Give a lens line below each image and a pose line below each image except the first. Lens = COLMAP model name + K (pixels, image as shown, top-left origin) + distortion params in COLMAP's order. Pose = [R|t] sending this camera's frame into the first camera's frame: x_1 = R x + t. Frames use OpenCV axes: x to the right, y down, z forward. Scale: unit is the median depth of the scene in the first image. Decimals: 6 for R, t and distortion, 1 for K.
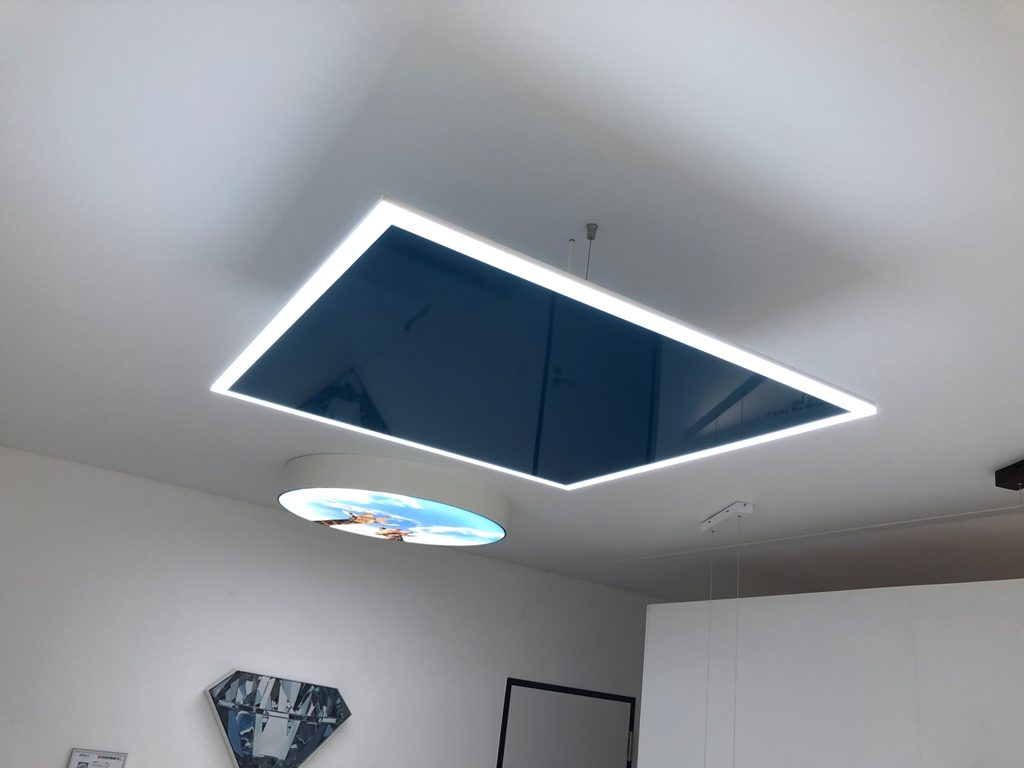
lens RADIAL K [[879.2, 0, 513.4], [0, 879.2, 327.3], [0, 0, 1]] dist [-0.003476, 0.008056]
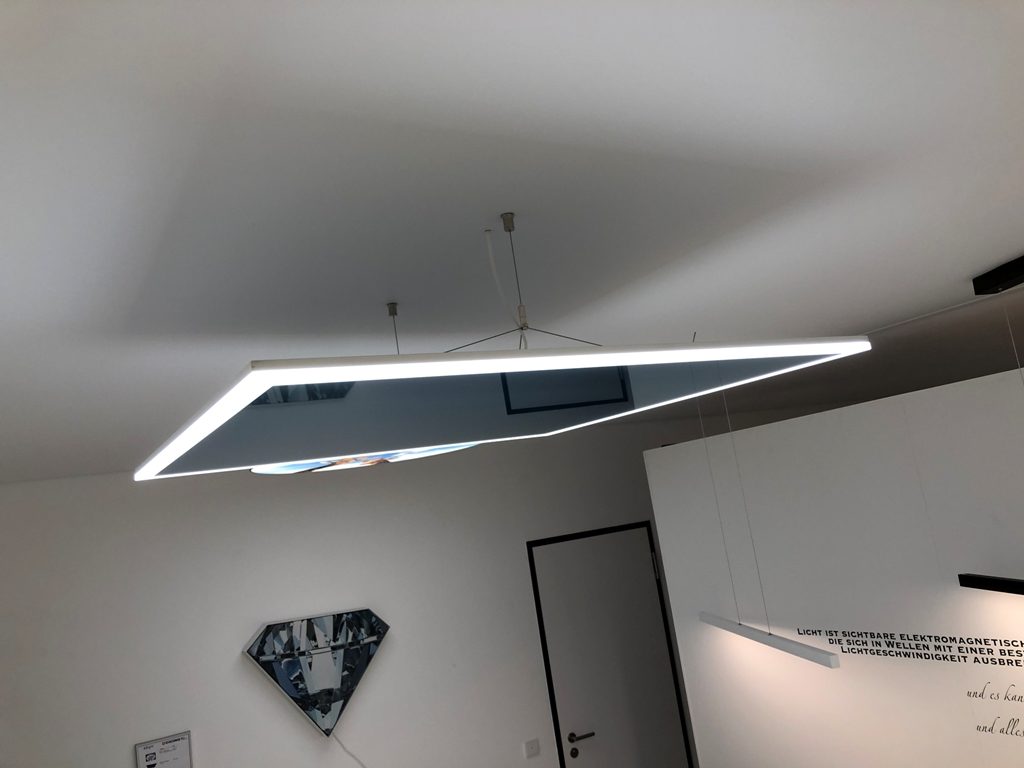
lens RADIAL K [[879.2, 0, 513.4], [0, 879.2, 327.3], [0, 0, 1]] dist [-0.003476, 0.008056]
pose [[0.961760, -0.272304, 0.029476, 0.019269], [0.257140, 0.934745, 0.245214, -0.101397], [-0.094325, -0.228258, 0.969021, 0.077704]]
